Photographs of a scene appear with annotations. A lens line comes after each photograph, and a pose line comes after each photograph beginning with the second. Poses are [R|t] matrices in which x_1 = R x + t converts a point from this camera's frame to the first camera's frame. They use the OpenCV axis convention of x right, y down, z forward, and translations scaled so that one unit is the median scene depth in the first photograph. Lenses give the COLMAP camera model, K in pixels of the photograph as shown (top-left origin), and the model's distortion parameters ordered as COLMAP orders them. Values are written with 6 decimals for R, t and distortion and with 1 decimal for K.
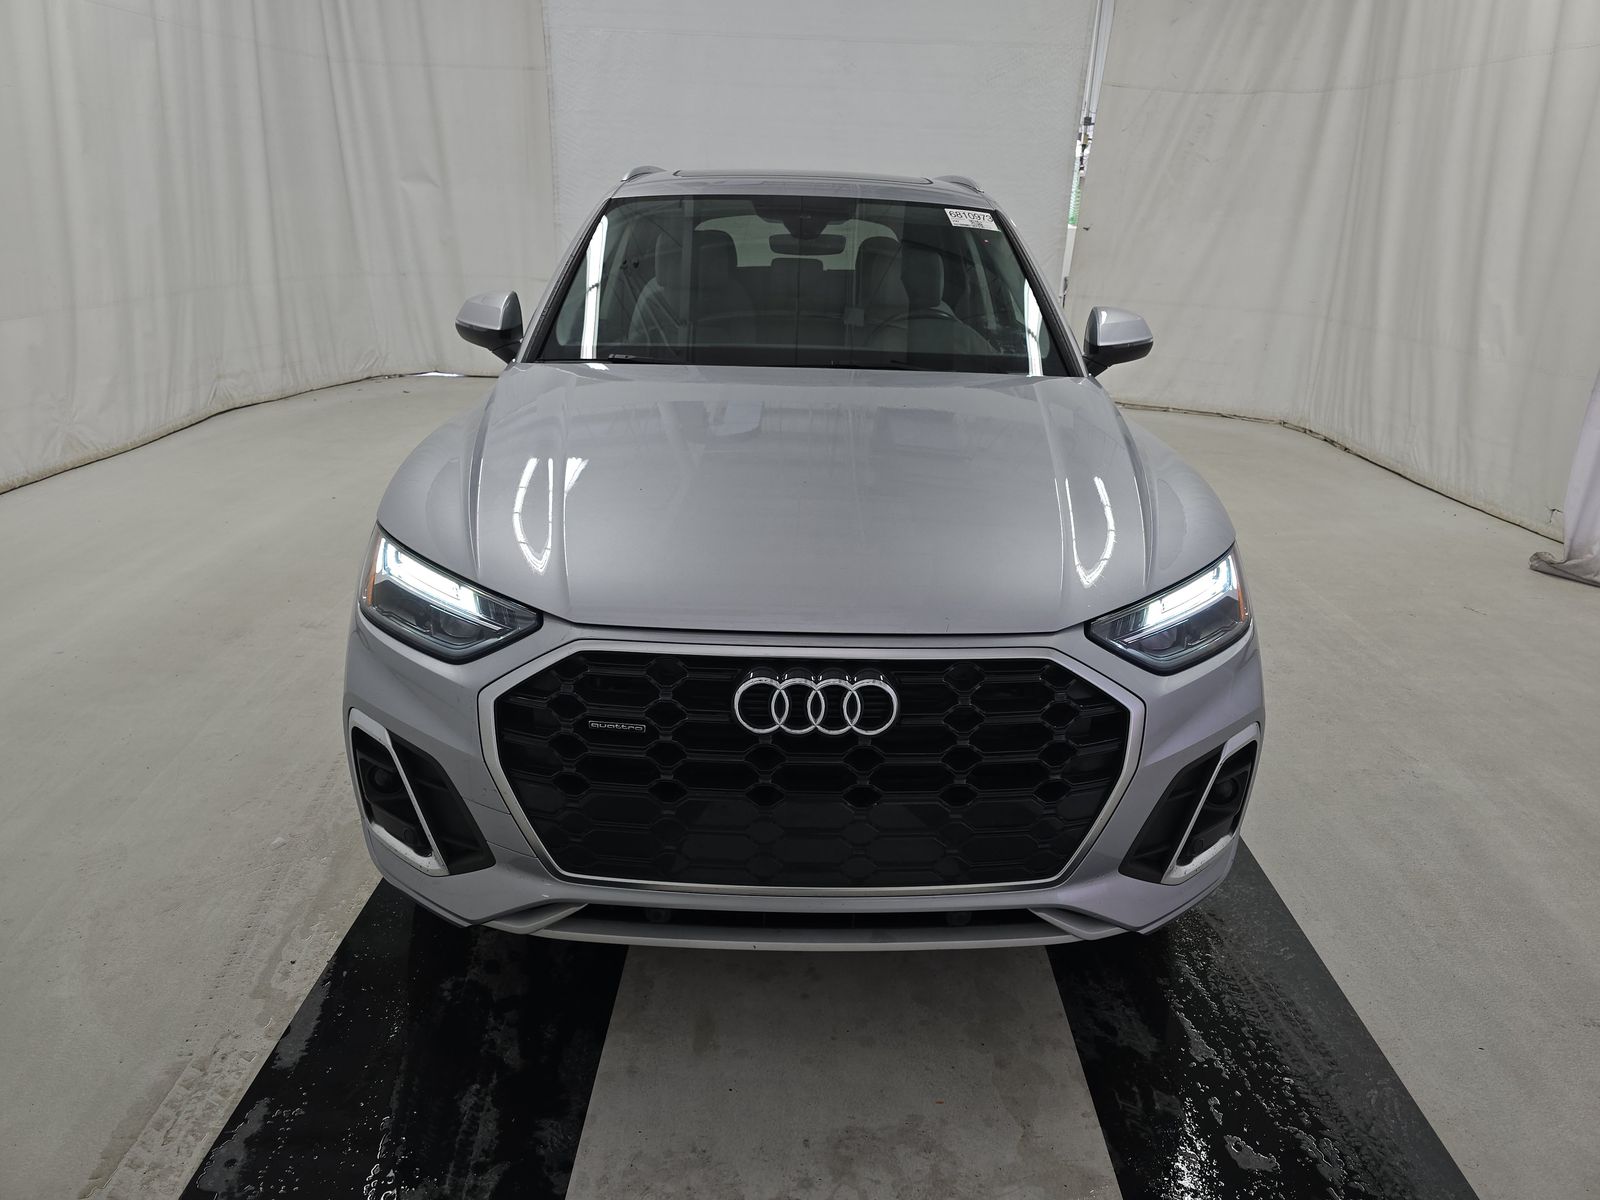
lens RADIAL K [[1077.9, 0, 800.0], [0, 1077.9, 600.0], [0, 0, 1]] dist [-0.002048, -0.002621]
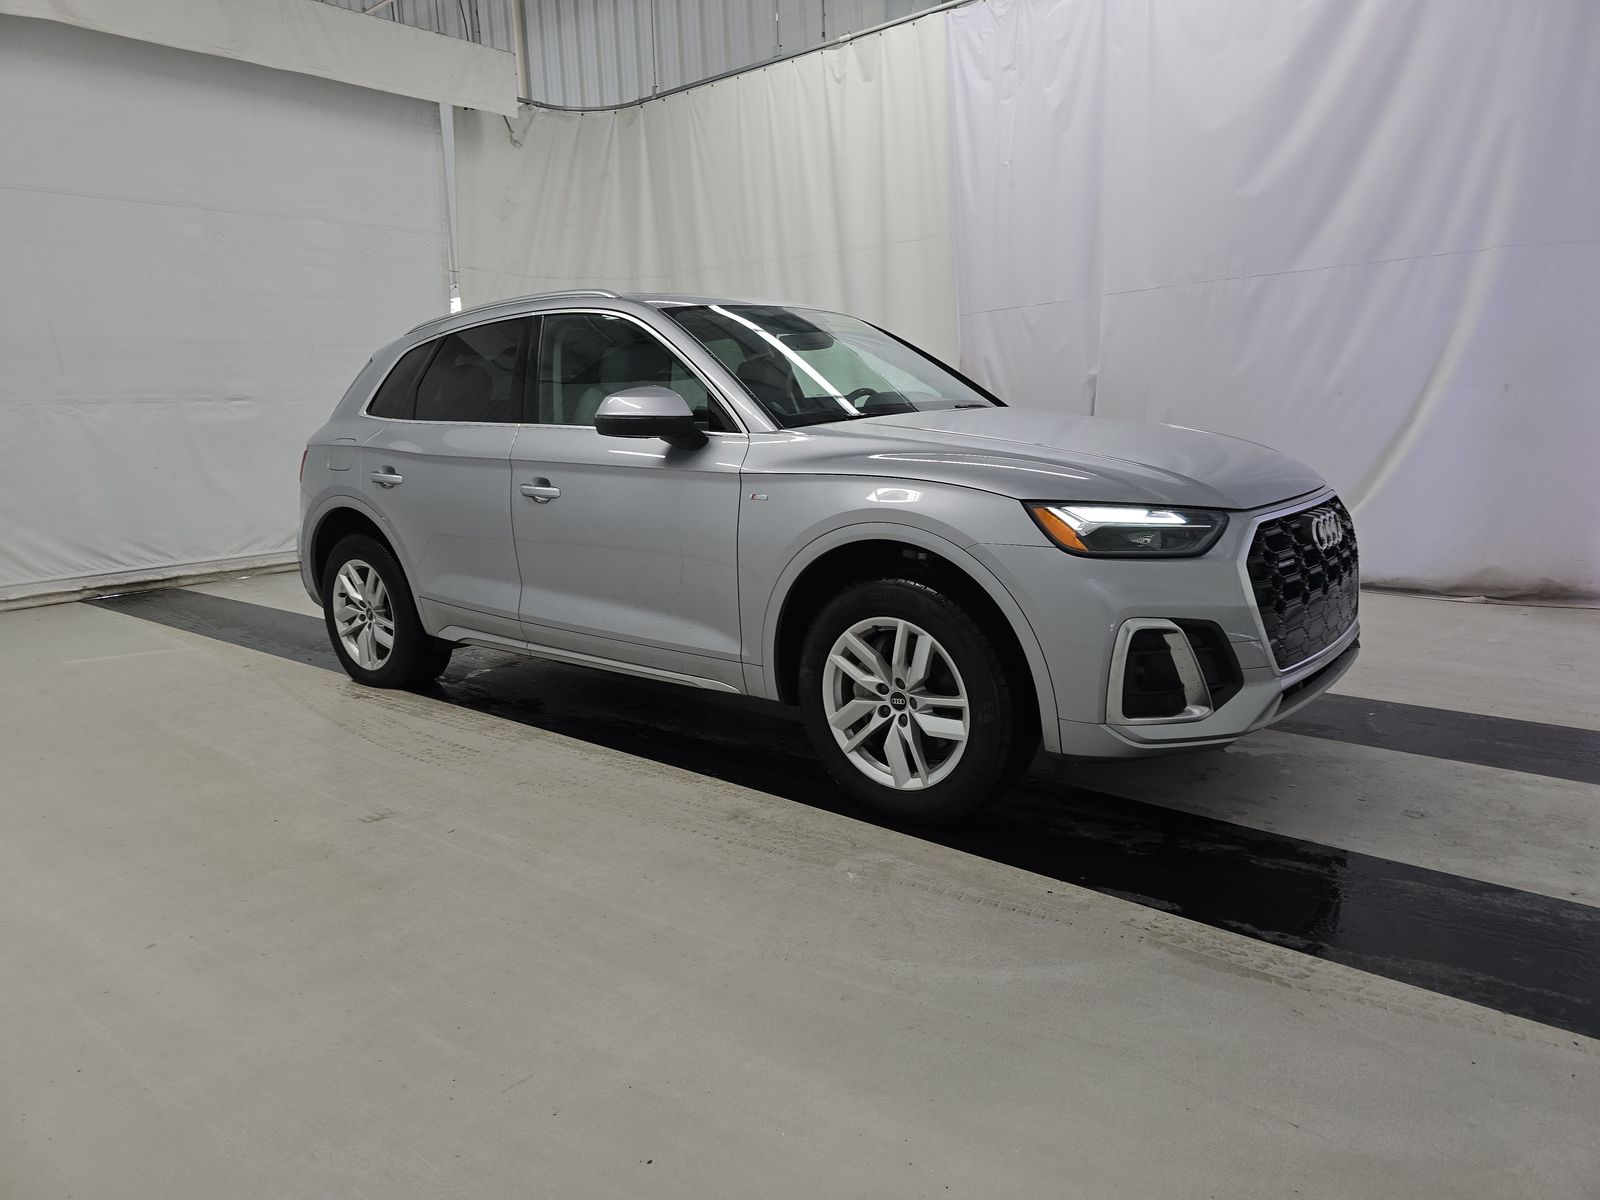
lens RADIAL K [[1077.9, 0, 800.0], [0, 1077.9, 600.0], [0, 0, 1]] dist [-0.002048, -0.002621]
pose [[0.643143, -0.179697, 0.744363, -1.650821], [0.308680, 0.950436, -0.037260, 0.005284], [-0.700774, 0.253733, 0.666735, 0.402060]]
